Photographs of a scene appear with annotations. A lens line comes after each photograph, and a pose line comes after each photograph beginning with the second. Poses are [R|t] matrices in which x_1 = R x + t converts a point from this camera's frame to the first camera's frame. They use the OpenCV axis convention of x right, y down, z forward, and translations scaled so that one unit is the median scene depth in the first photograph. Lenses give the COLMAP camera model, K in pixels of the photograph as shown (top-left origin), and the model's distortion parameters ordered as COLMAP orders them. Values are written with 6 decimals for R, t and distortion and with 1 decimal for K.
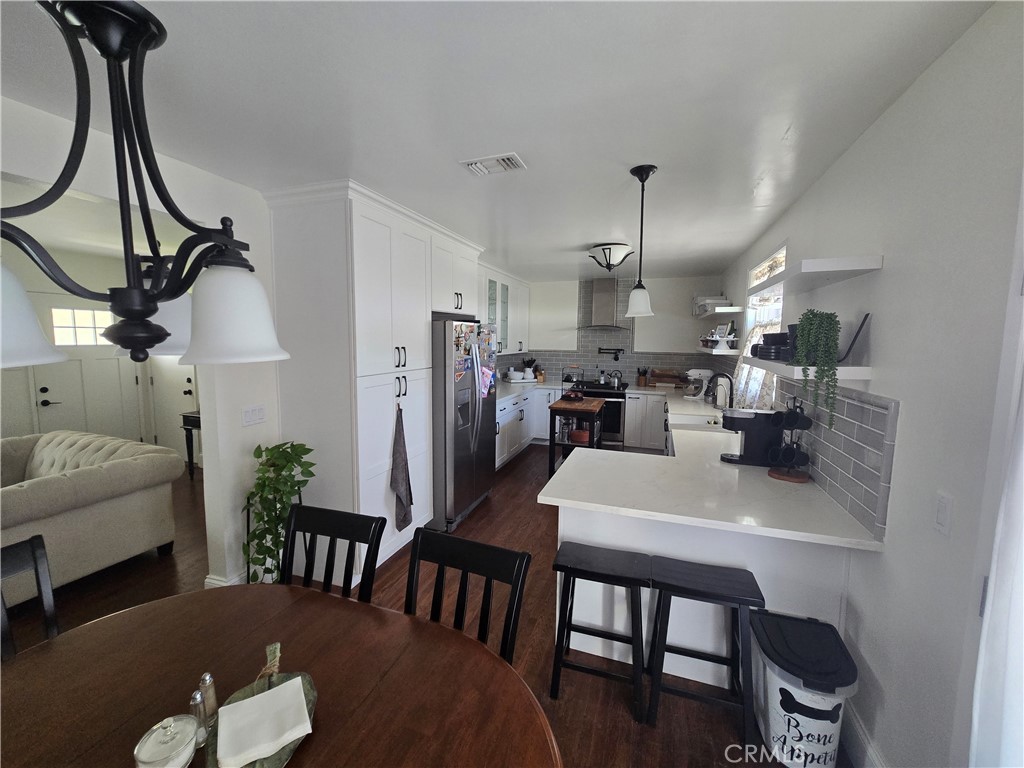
lens RADIAL K [[421.0, 0, 507.1], [0, 421.0, 380.7], [0, 0, 1]] dist [-0.002552, 0.000076]
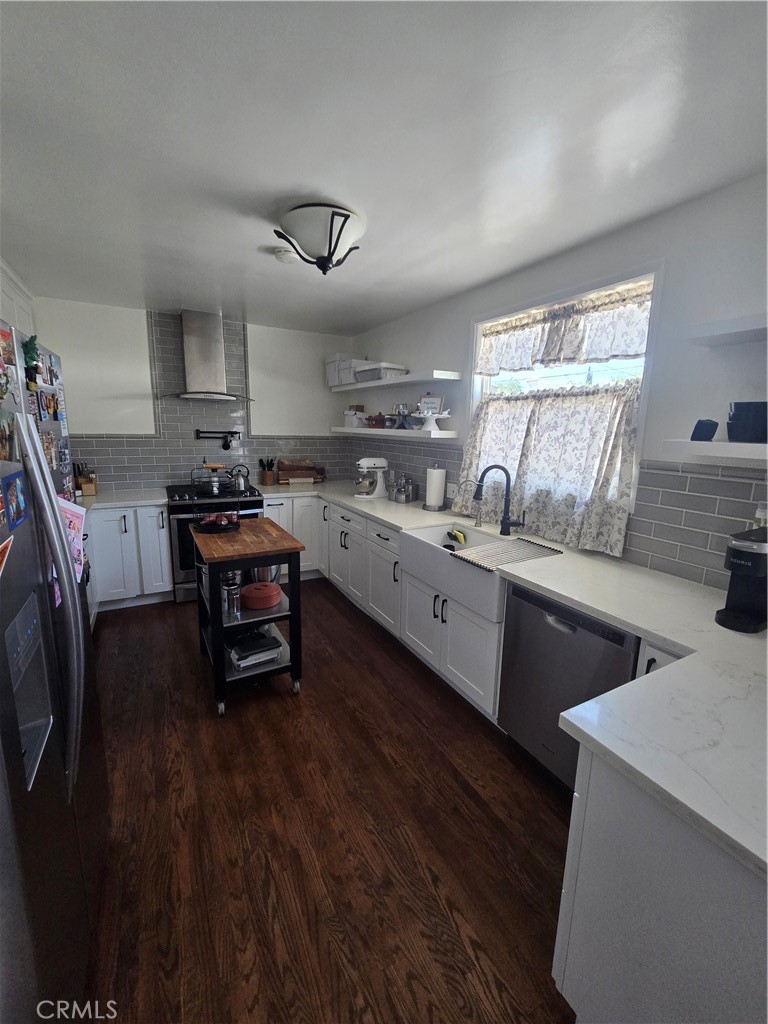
lens RADIAL K [[420.3, 0, 382.0], [0, 420.3, 503.6], [0, 0, 1]] dist [0.000093, 0.000234]
pose [[0.662071, -0.133443, 0.737465, -0.092588], [0.063530, 0.990471, 0.122189, -0.036703], [-0.746743, -0.034047, 0.664240, 0.487281]]
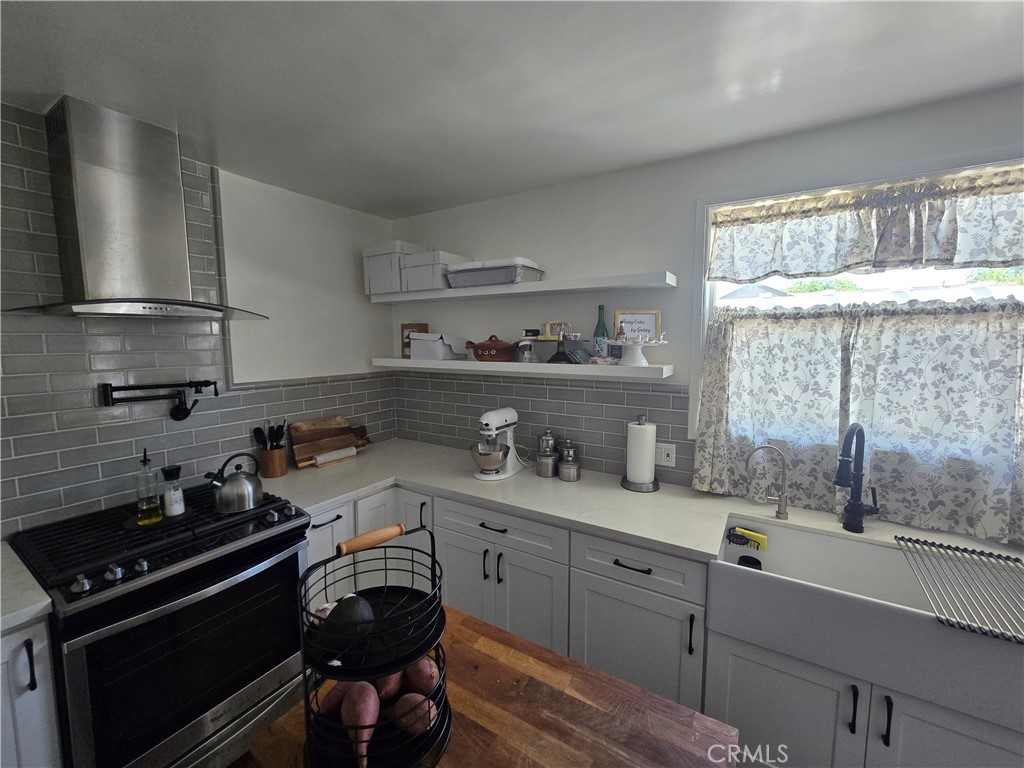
lens RADIAL K [[418.2, 0, 506.6], [0, 418.2, 379.9], [0, 0, 1]] dist [-0.003113, 0.000072]
pose [[0.217974, -0.106292, 0.970149, 0.021969], [0.109927, 0.990400, 0.083813, -0.096311], [-0.969744, 0.088376, 0.227566, 0.883827]]
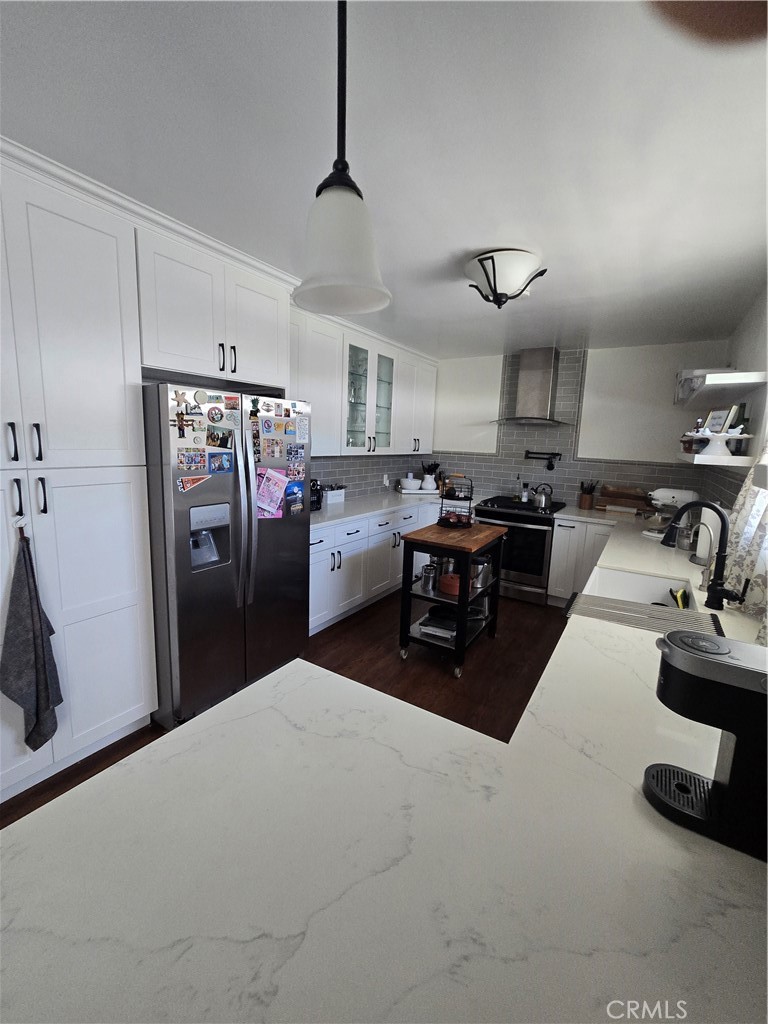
lens RADIAL K [[421.0, 0, 392.6], [0, 421.0, 504.9], [0, 0, 1]] dist [-0.002552, 0.000076]
pose [[0.977881, 0.058117, -0.200925, 0.186839], [-0.048837, 0.997512, 0.050840, -0.015419], [0.203380, -0.039903, 0.978286, 0.330067]]
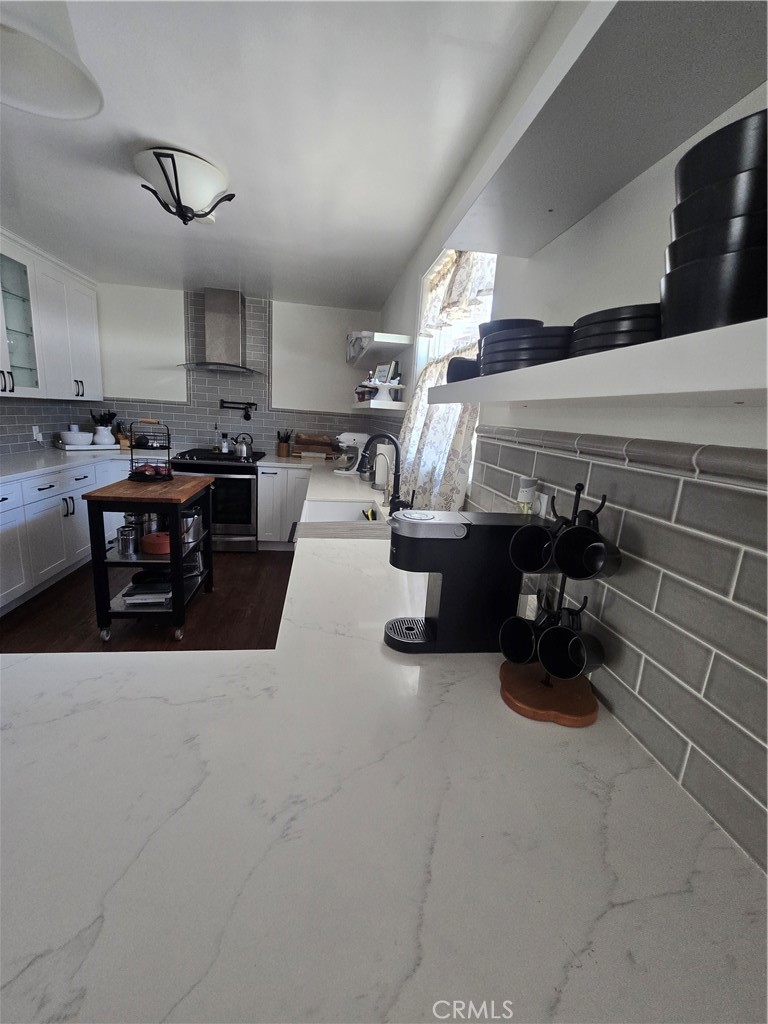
lens RADIAL K [[418.2, 0, 386.2], [0, 418.2, 506.0], [0, 0, 1]] dist [-0.003113, 0.000072]
pose [[0.882149, -0.051038, 0.468197, 0.164873], [-0.009429, 0.991998, 0.125904, 0.006387], [-0.470876, -0.115481, 0.874608, 0.333872]]
